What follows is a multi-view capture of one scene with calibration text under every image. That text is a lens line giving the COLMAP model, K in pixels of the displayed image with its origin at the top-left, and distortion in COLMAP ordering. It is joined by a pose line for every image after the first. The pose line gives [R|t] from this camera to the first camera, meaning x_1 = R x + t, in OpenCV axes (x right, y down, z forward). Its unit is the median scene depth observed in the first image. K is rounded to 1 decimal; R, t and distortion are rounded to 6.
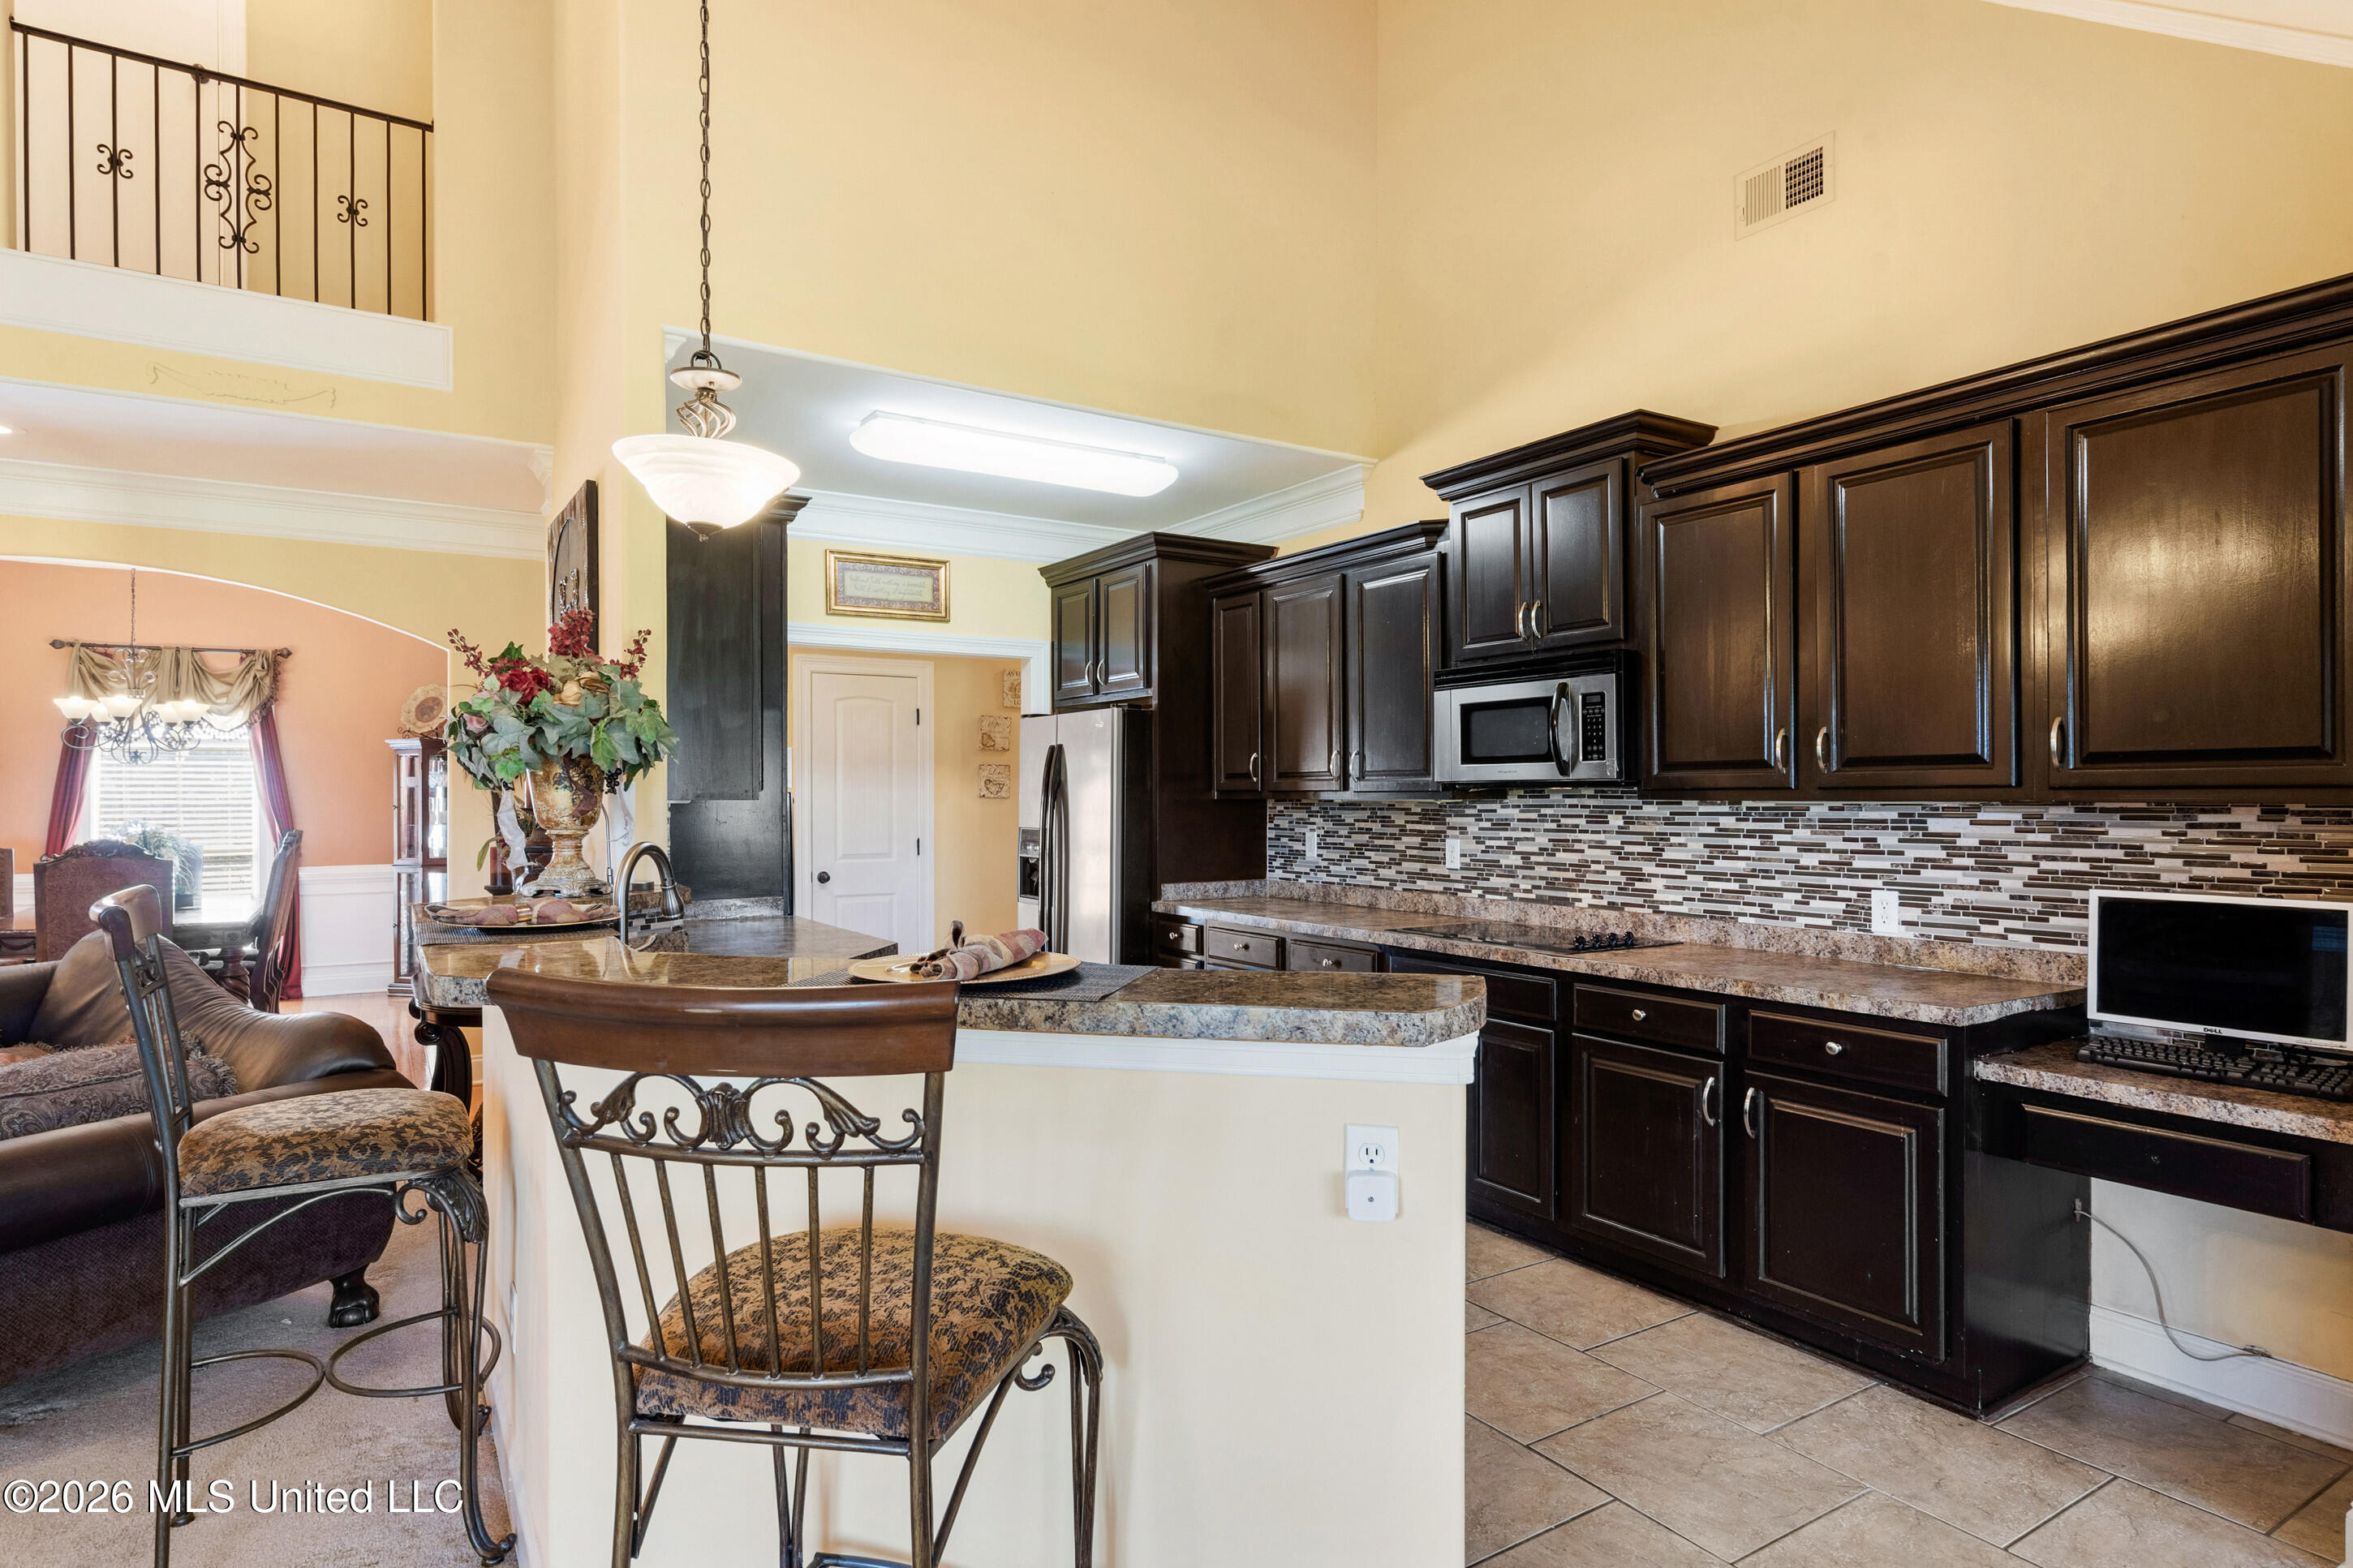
lens RADIAL K [[1271.8, 0, 1160.0], [0, 1271.8, 798.7], [0, 0, 1]] dist [0.007101, 0.000200]
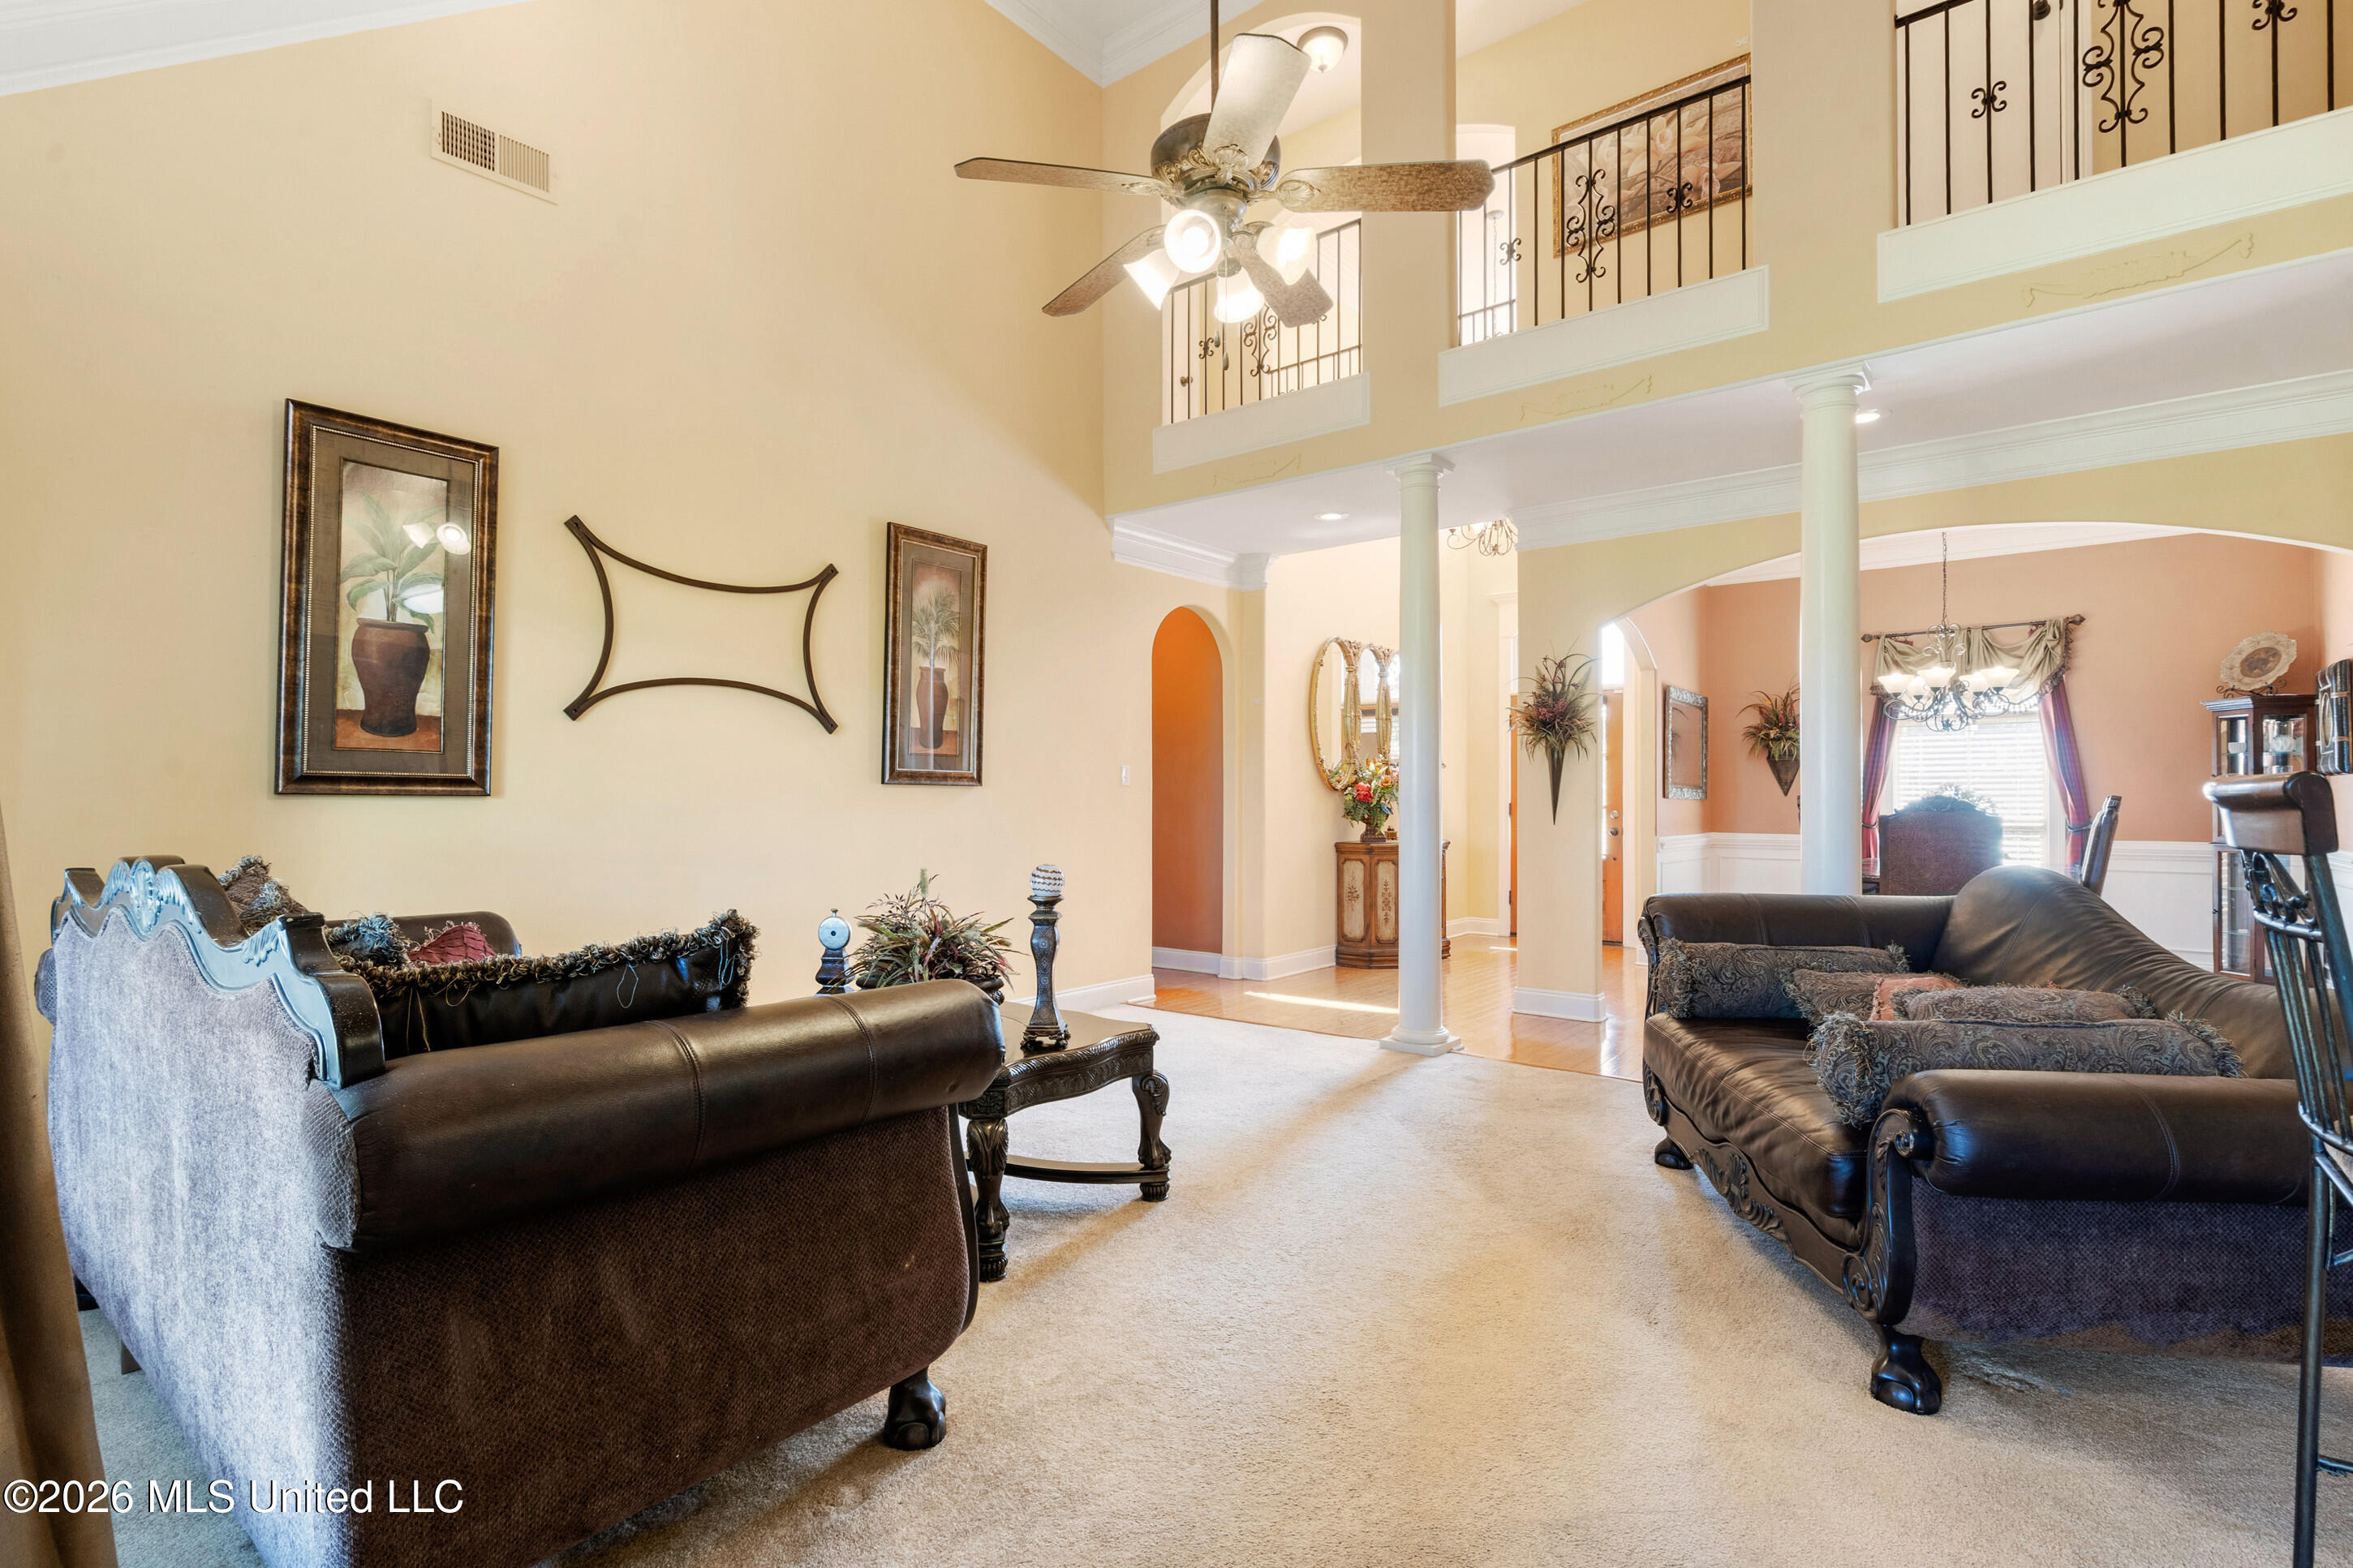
lens RADIAL K [[1078.1, 0, 1139.9], [0, 1078.1, 793.8], [0, 0, 1]] dist [-0.001872, -0.000566]
pose [[0.311332, -0.004682, -0.950290, -0.248633], [-0.005320, 0.999964, -0.006670, 0.053949], [0.950286, 0.007132, 0.311295, 0.127260]]
